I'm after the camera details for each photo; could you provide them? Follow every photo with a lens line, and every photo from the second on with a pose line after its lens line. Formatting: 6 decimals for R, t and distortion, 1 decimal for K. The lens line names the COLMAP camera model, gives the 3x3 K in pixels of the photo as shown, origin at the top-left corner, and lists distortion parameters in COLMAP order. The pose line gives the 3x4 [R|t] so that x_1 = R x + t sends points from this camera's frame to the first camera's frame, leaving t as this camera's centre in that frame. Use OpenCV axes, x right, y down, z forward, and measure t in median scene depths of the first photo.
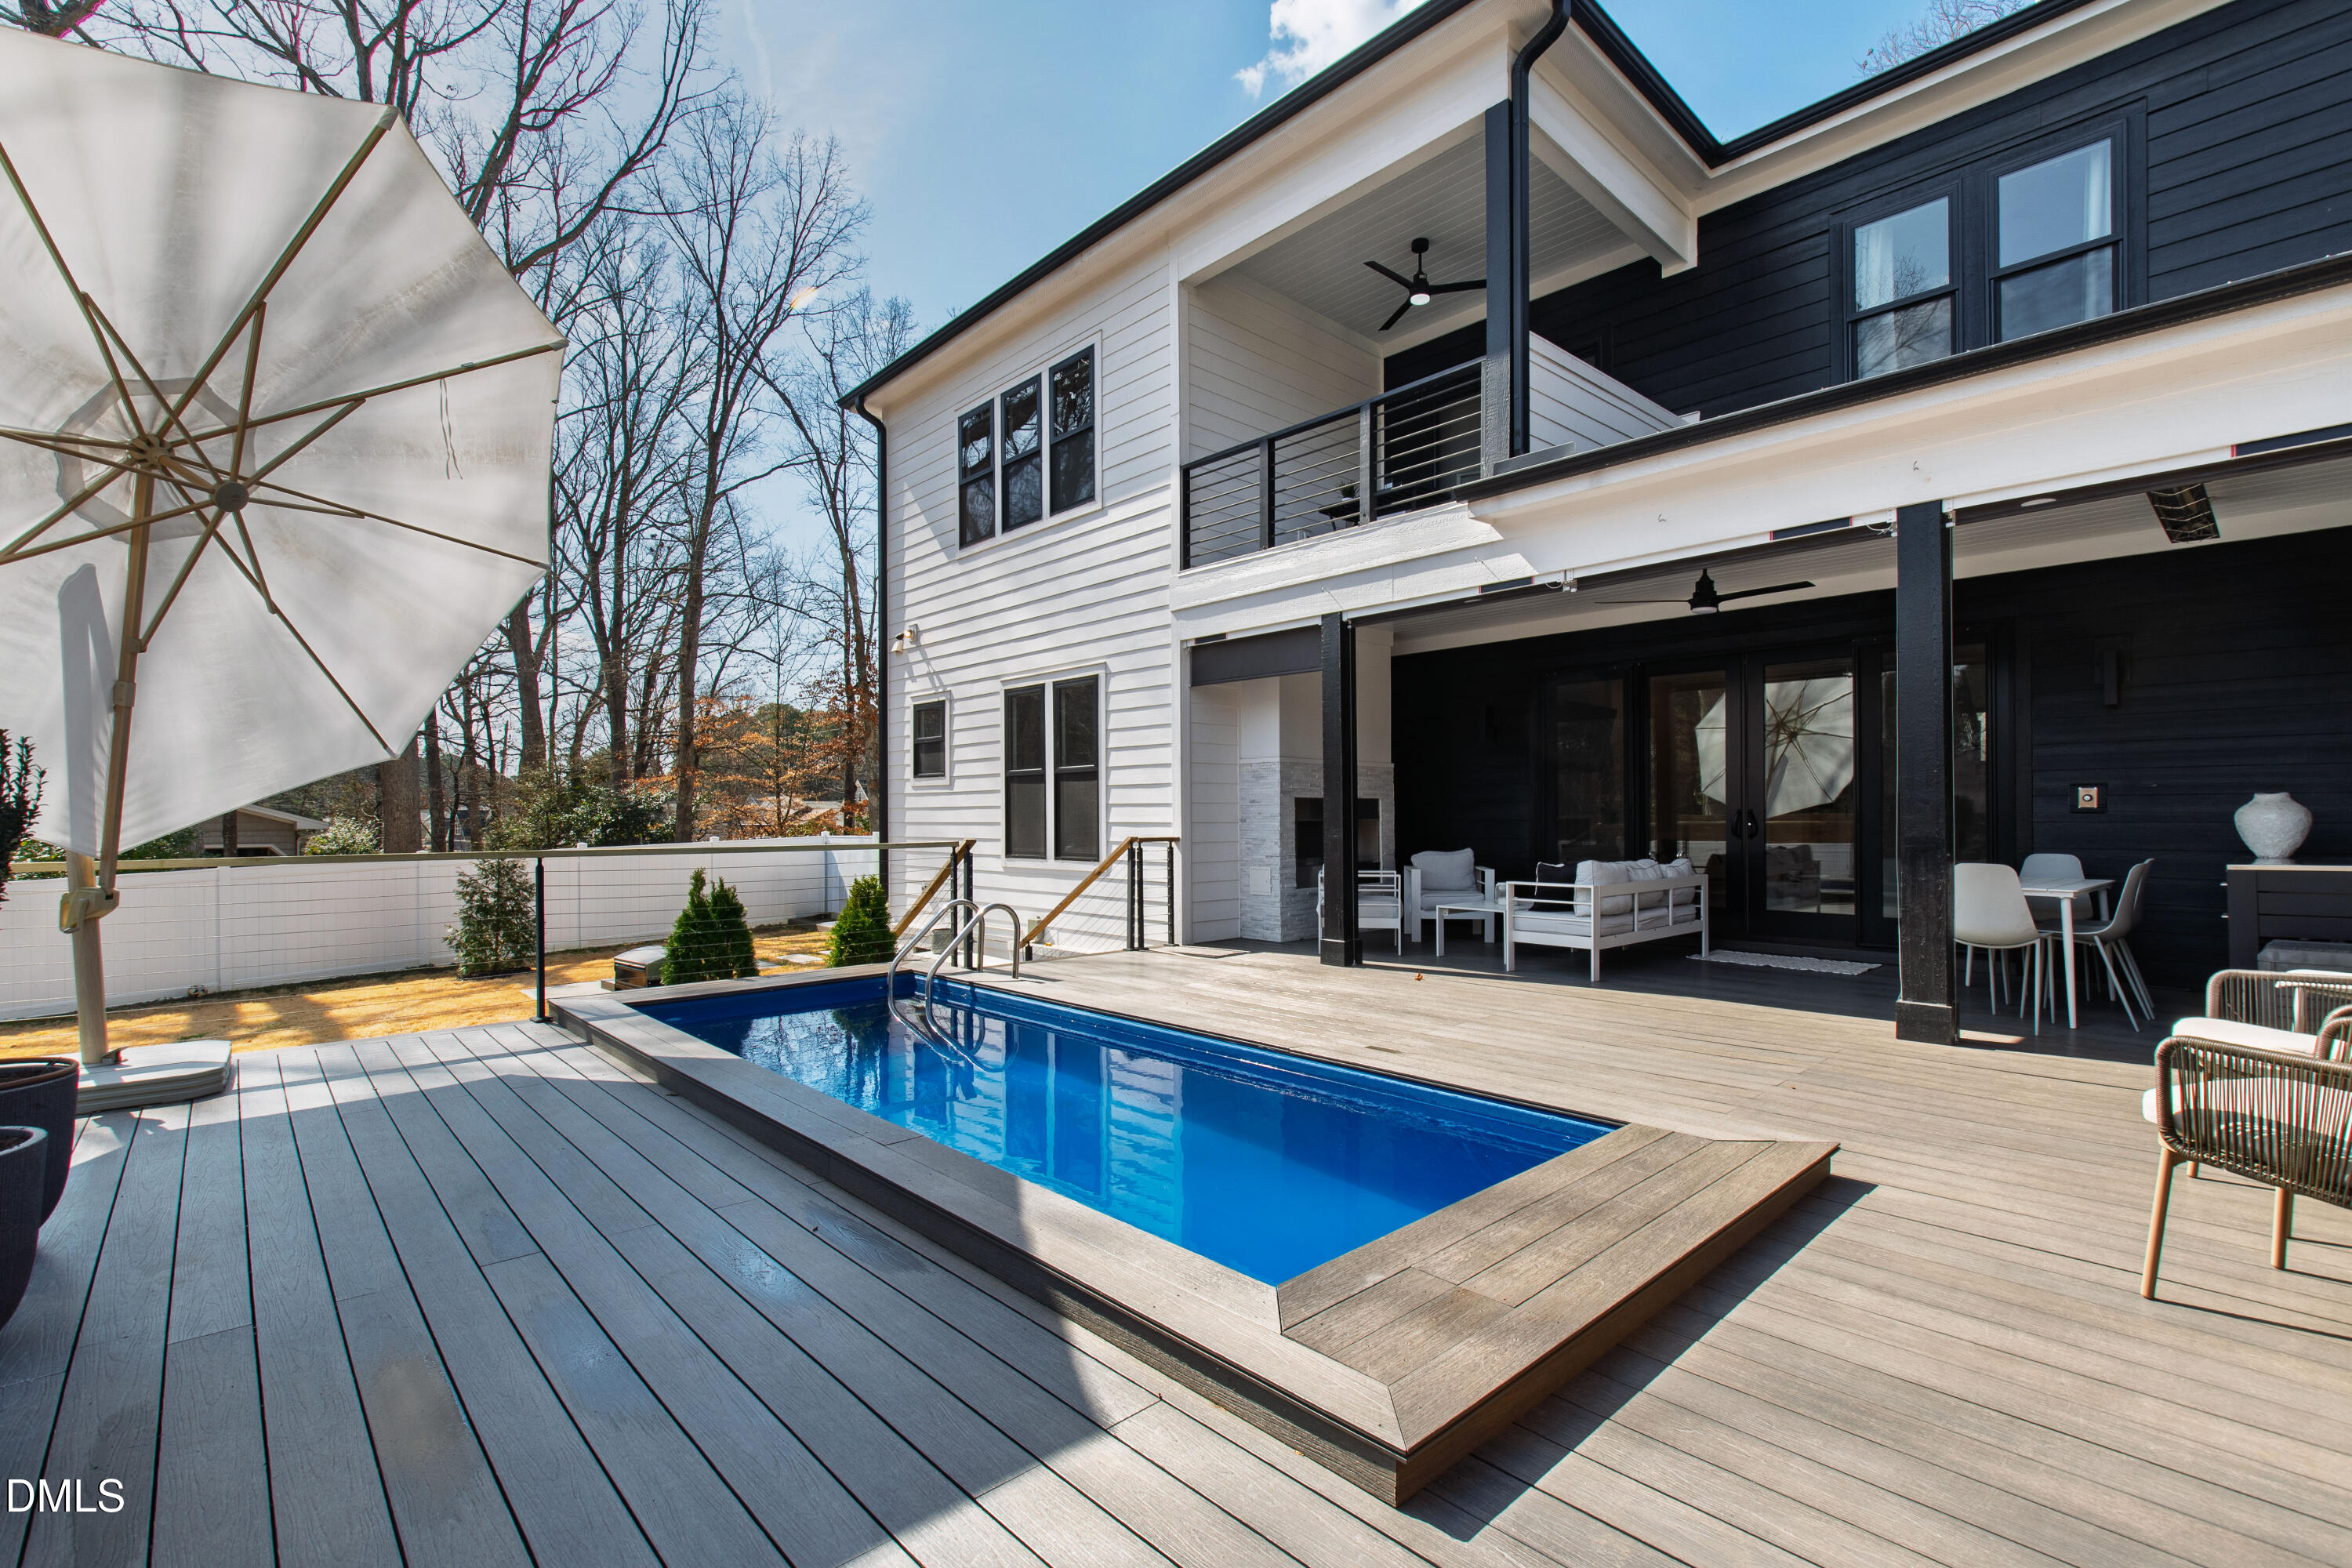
lens RADIAL K [[1042.4, 0, 1178.6], [0, 1042.4, 814.7], [0, 0, 1]] dist [-0.001505, -0.000440]
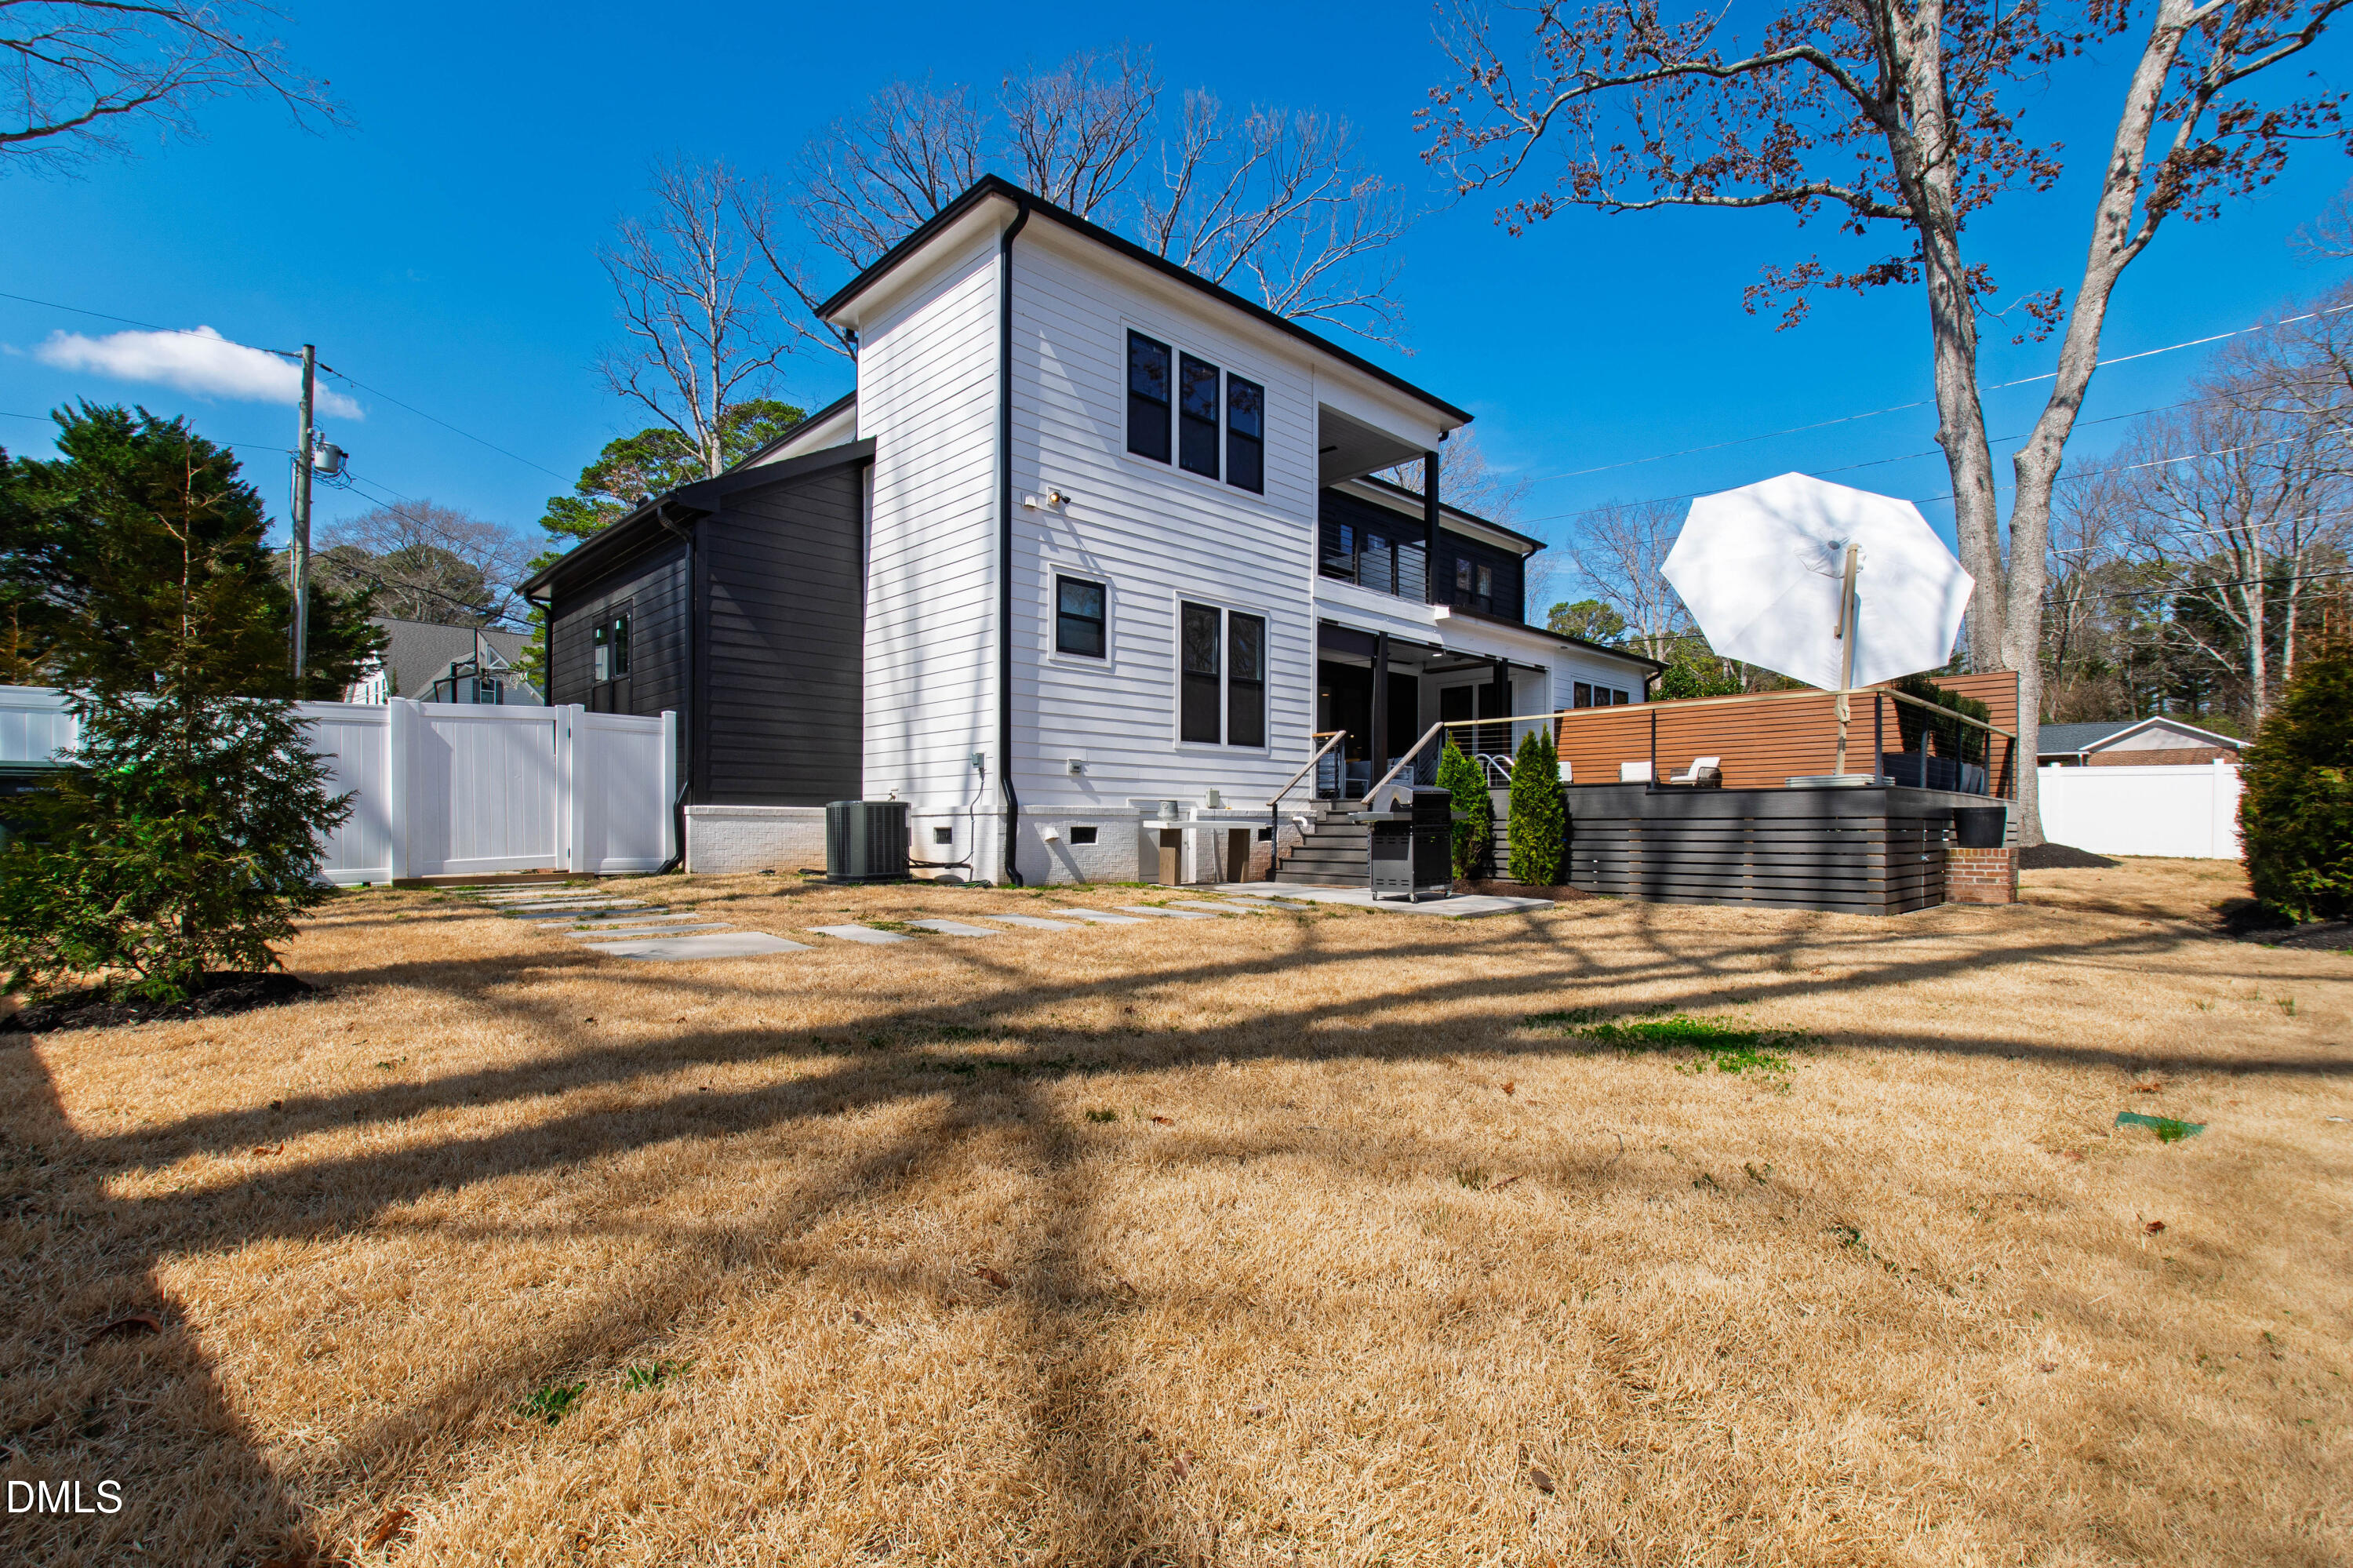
lens RADIAL K [[1042.9, 0, 1179.1], [0, 1042.9, 814.7], [0, 0, 1]] dist [-0.001505, -0.000440]
pose [[-0.028946, 0.009629, 0.999535, -1.657048], [-0.003519, 0.999946, -0.009735, 0.167537], [-0.999575, -0.003799, -0.028910, 1.268826]]
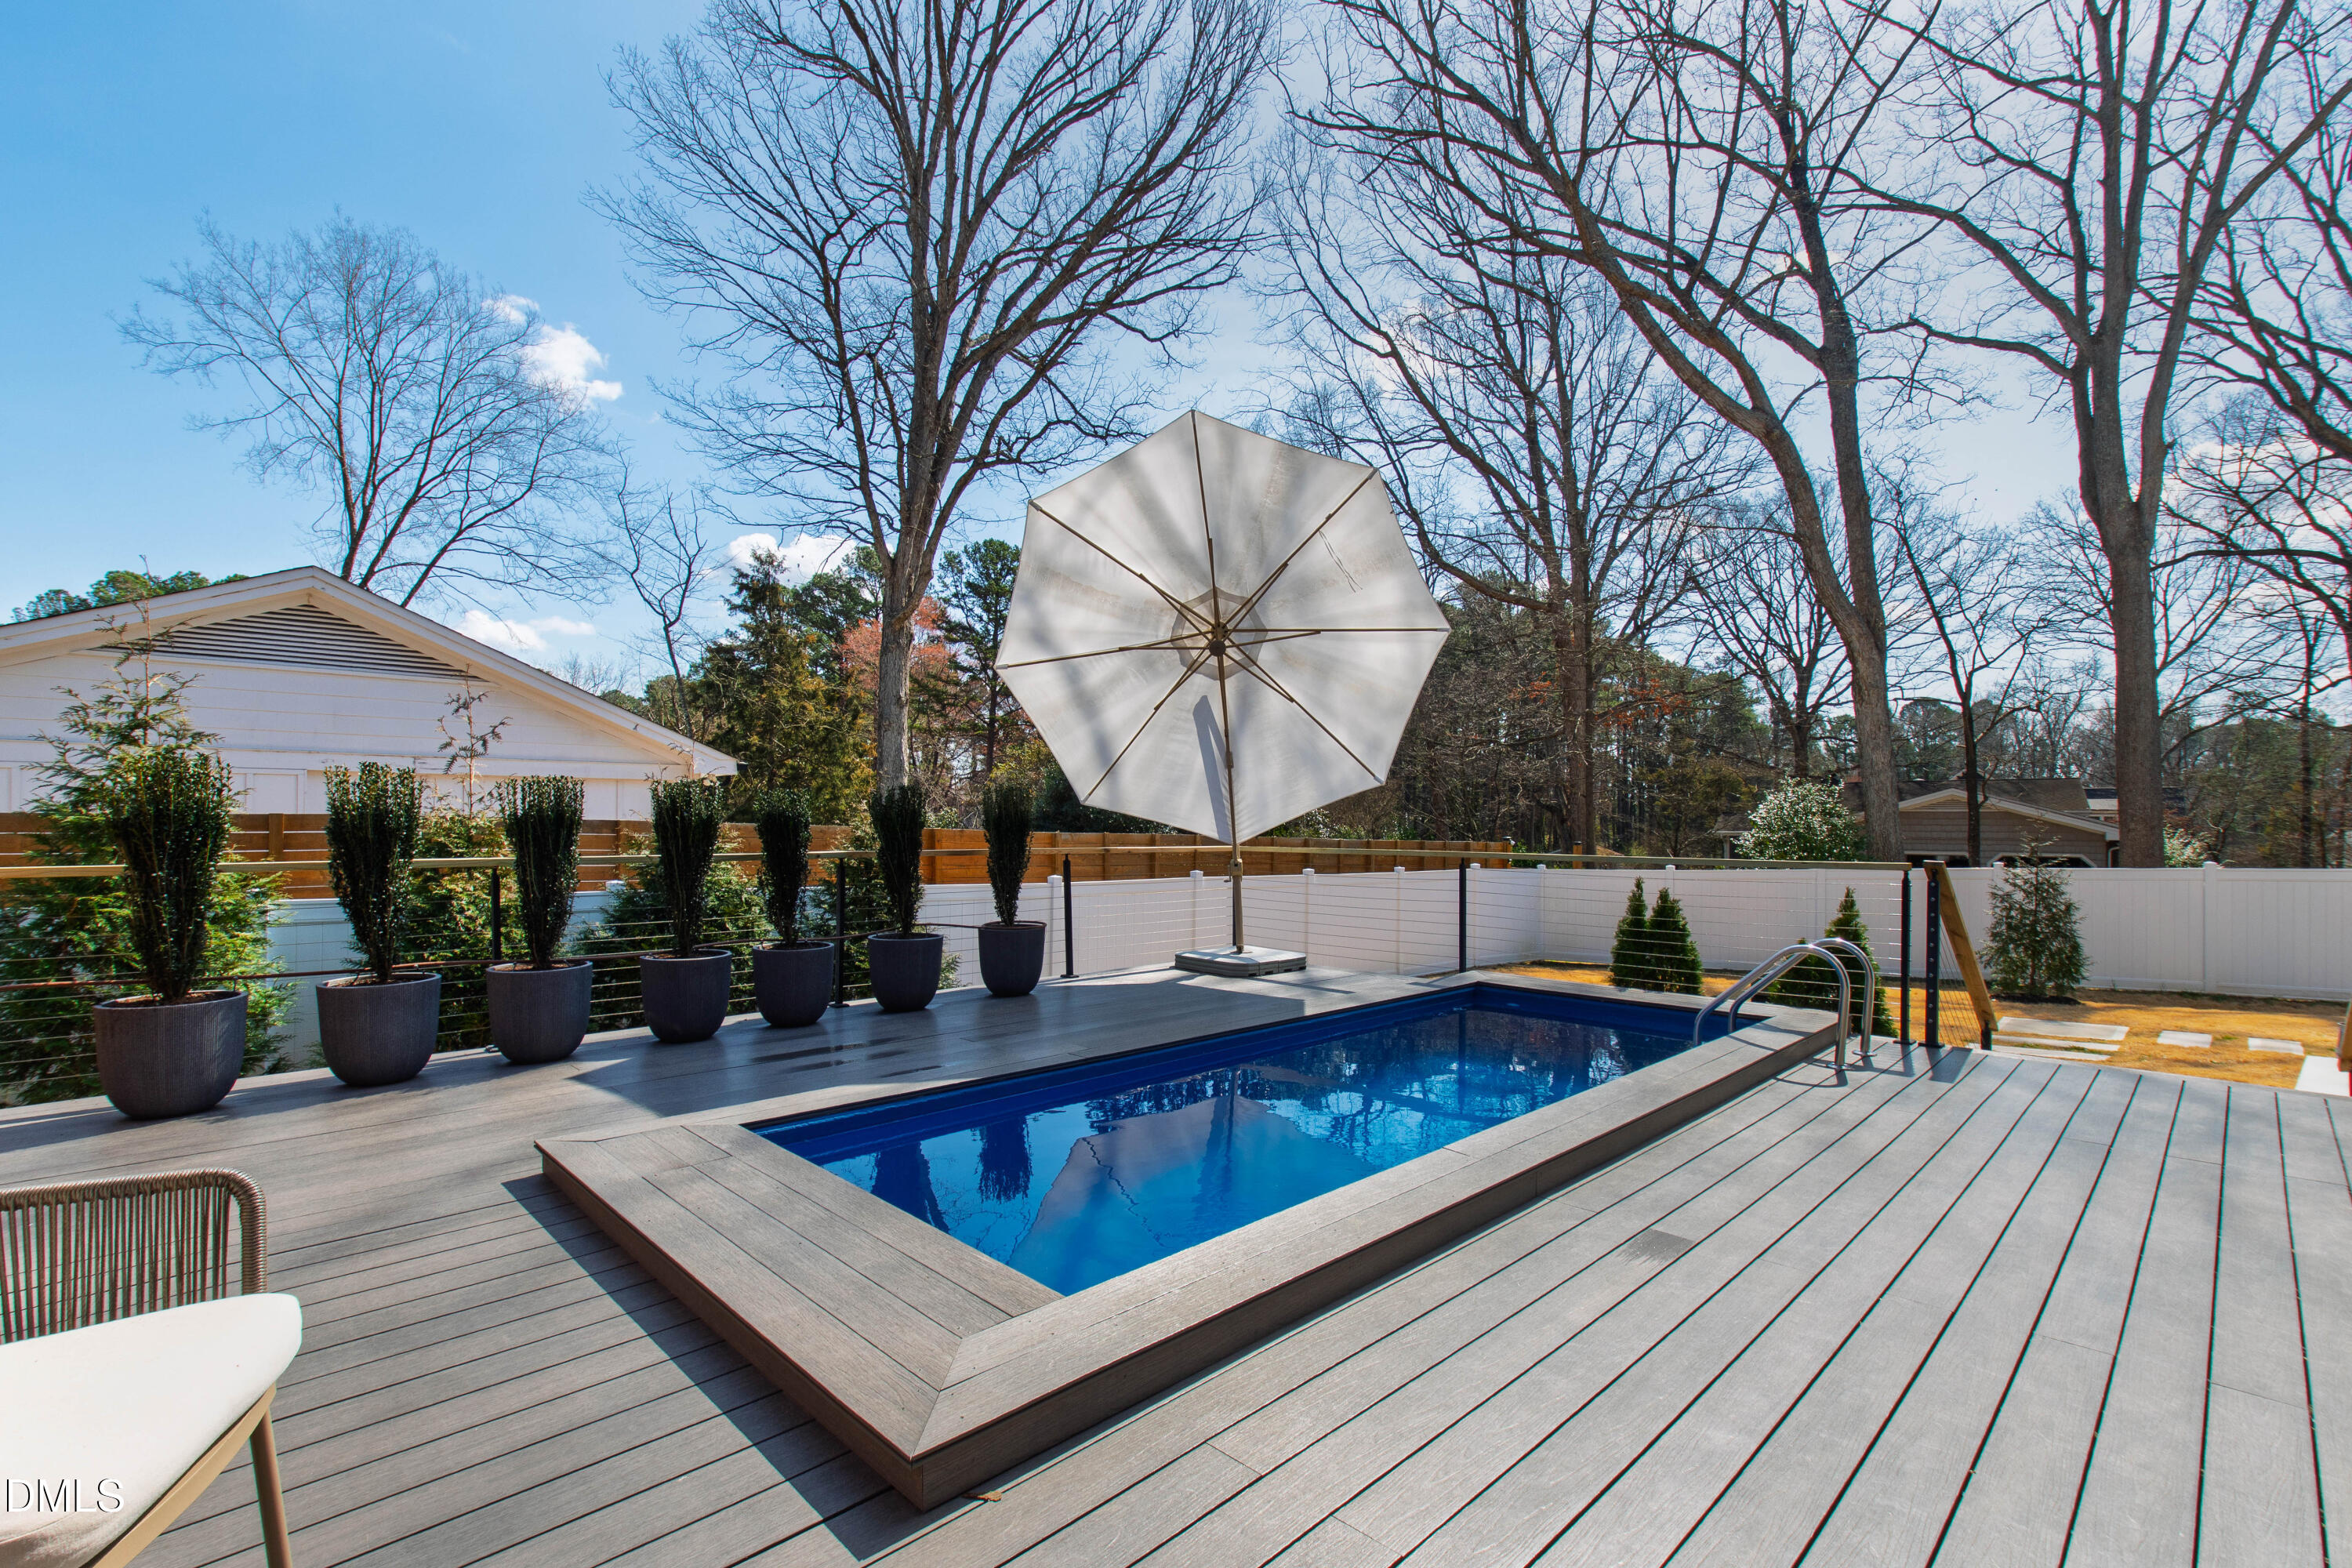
lens RADIAL K [[1042.4, 0, 1178.6], [0, 1042.4, 814.7], [0, 0, 1]] dist [-0.001505, -0.000440]
pose [[0.034571, -0.001510, -0.999401, 0.406220], [-0.006918, 0.999975, -0.001750, -0.004107], [0.999378, 0.006974, 0.034560, 0.386221]]
